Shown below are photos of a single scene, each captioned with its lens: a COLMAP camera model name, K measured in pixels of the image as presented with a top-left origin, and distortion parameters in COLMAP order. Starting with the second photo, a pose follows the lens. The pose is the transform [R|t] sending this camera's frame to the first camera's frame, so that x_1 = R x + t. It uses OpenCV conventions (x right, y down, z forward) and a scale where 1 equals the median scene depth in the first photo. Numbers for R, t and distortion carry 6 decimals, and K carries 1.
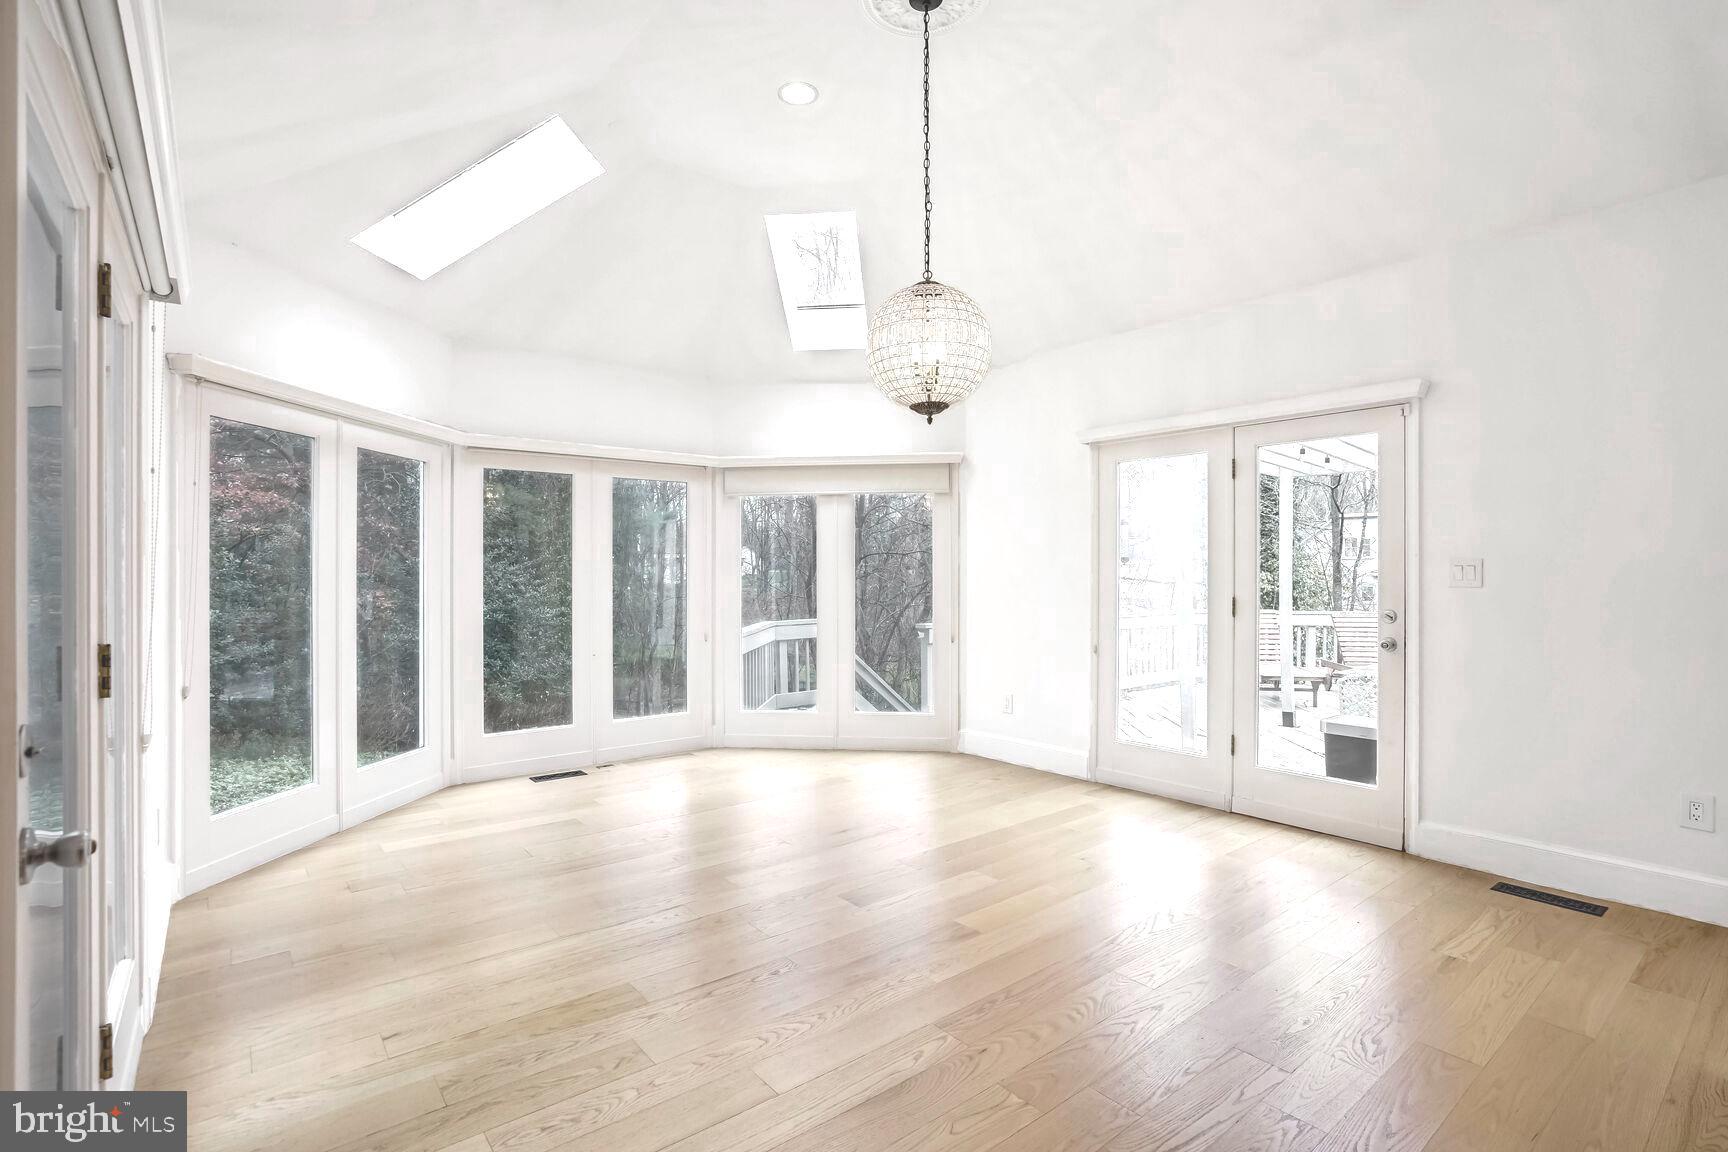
lens RADIAL K [[799.6, 0, 827.1], [0, 799.6, 571.6], [0, 0, 1]] dist [-0.029098, 0.005024]
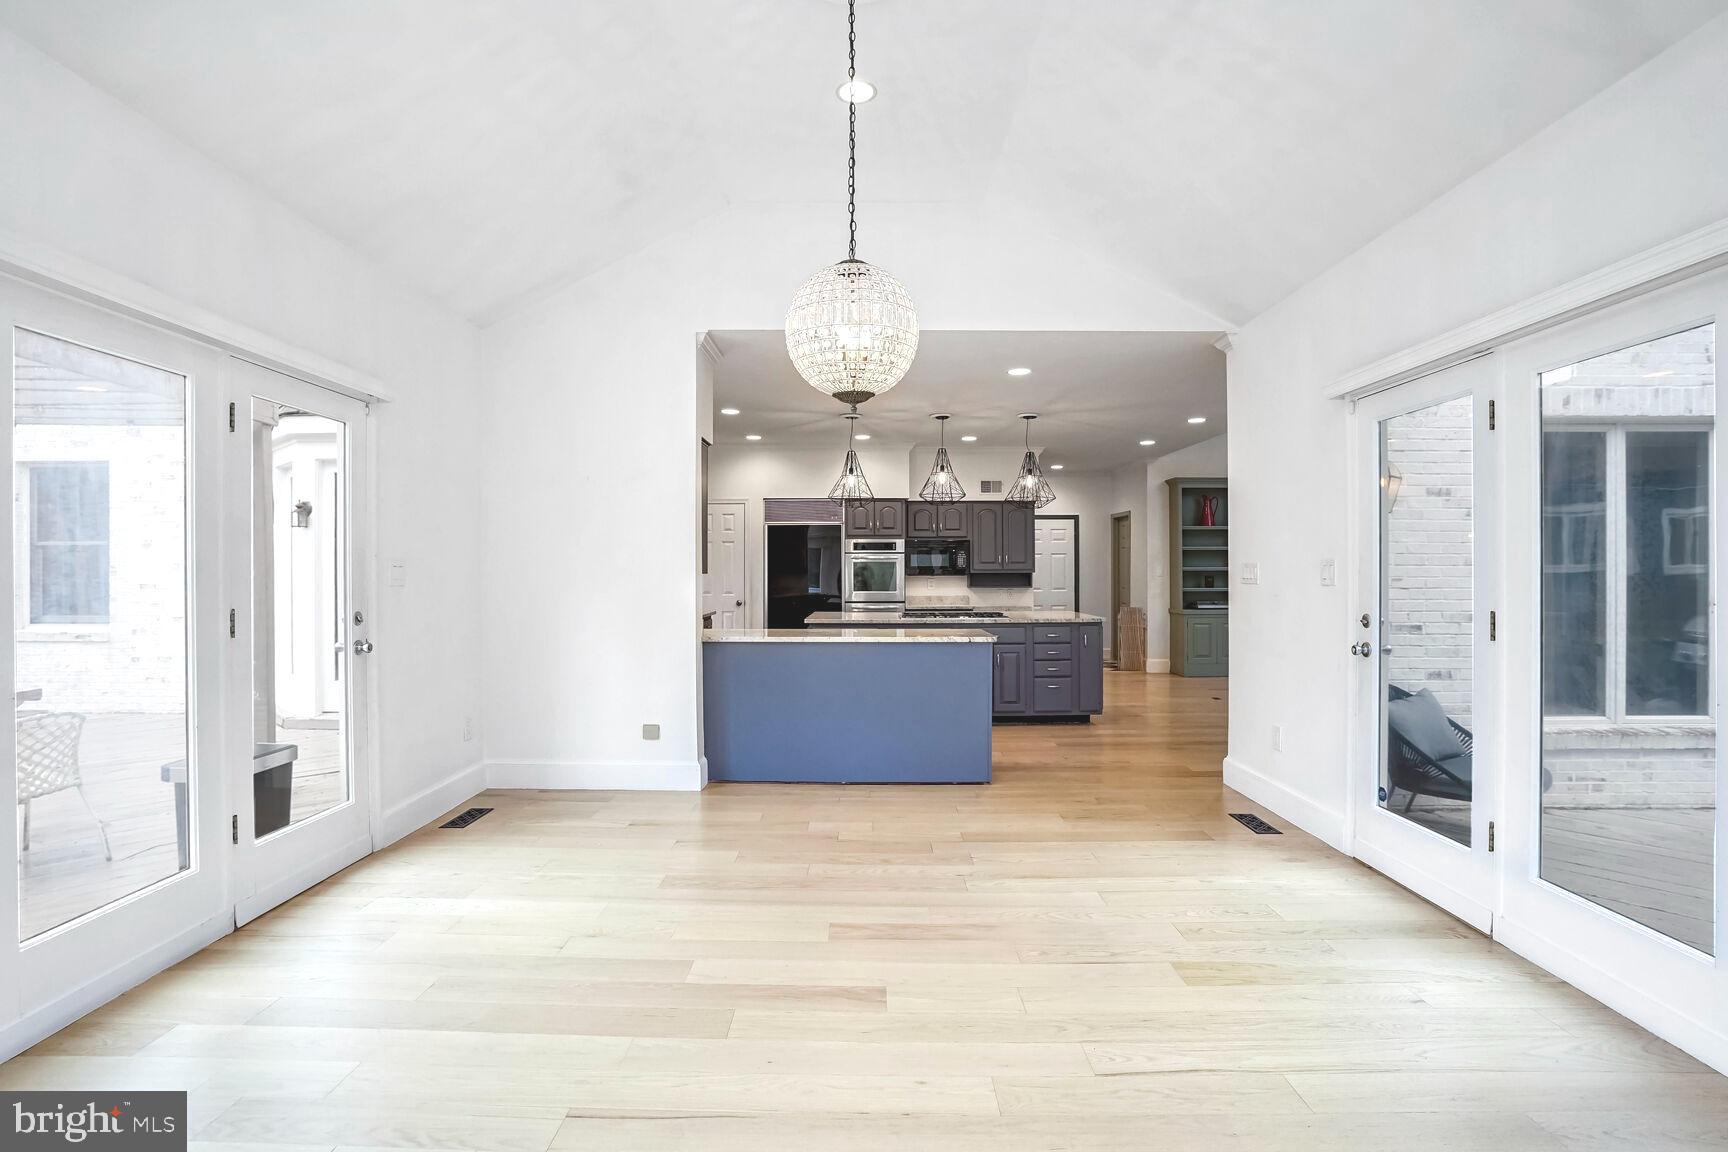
lens RADIAL K [[799.6, 0, 867.1], [0, 799.6, 574.4], [0, 0, 1]] dist [-0.029098, 0.005024]
pose [[-0.798302, -0.001000, 0.602256, -0.415261], [-0.003299, 0.999991, -0.002713, 0.005671], [-0.602248, -0.004152, -0.798298, 1.609988]]
